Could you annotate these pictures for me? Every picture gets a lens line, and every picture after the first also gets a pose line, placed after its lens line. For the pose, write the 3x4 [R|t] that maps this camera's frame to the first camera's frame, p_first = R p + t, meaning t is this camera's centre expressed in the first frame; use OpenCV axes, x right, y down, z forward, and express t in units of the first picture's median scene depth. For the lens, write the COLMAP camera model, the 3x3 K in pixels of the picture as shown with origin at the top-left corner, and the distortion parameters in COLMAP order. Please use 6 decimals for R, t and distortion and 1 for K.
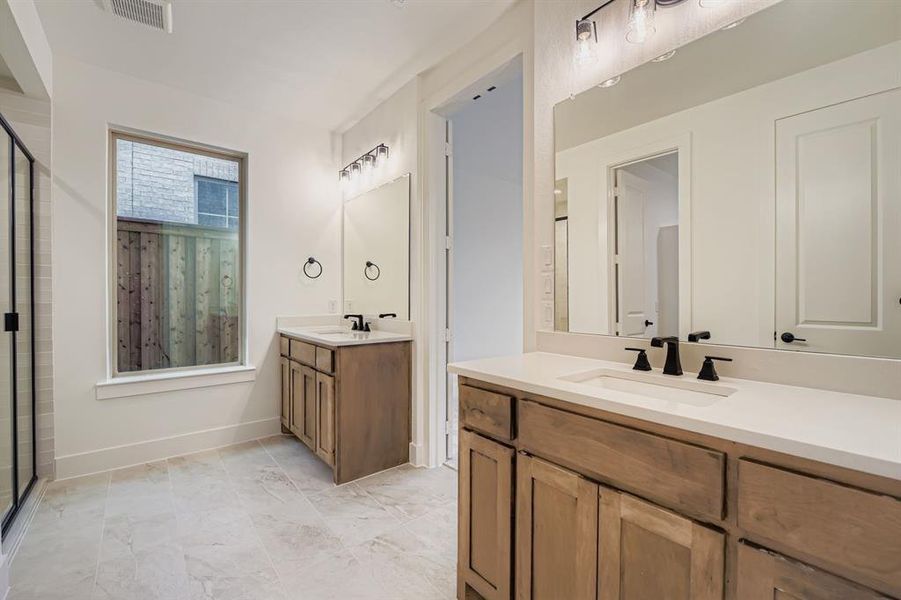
lens RADIAL K [[356.1, 0, 450.5], [0, 356.1, 300.0], [0, 0, 1]] dist [-0.007367, 0.000020]
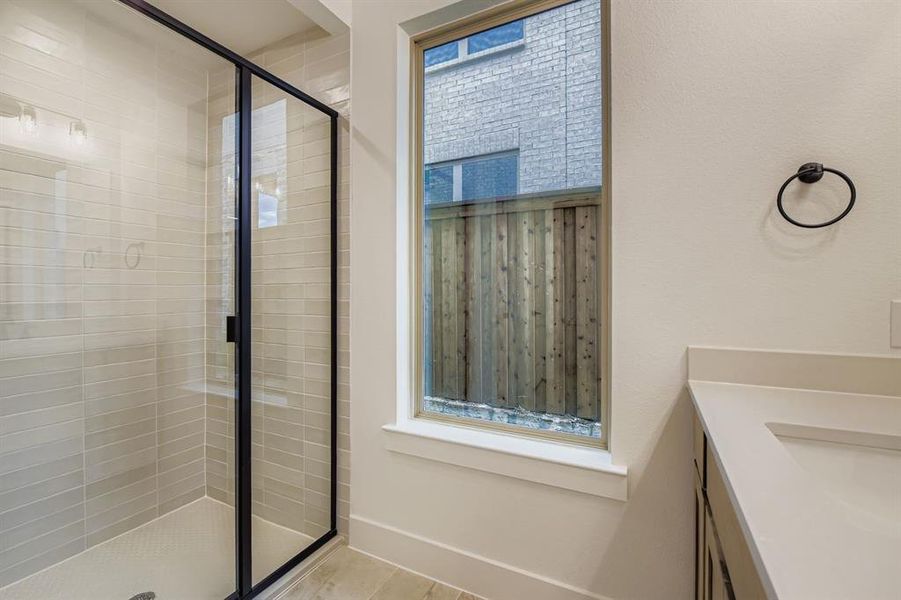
lens RADIAL K [[388.0, 0, 451.4], [0, 388.0, 291.1], [0, 0, 1]] dist [-0.003238, -0.000109]
pose [[0.381890, -0.006074, -0.924188, -0.166488], [-0.005994, 0.999941, -0.009048, -0.003453], [0.924189, 0.008995, 0.381831, 0.485426]]
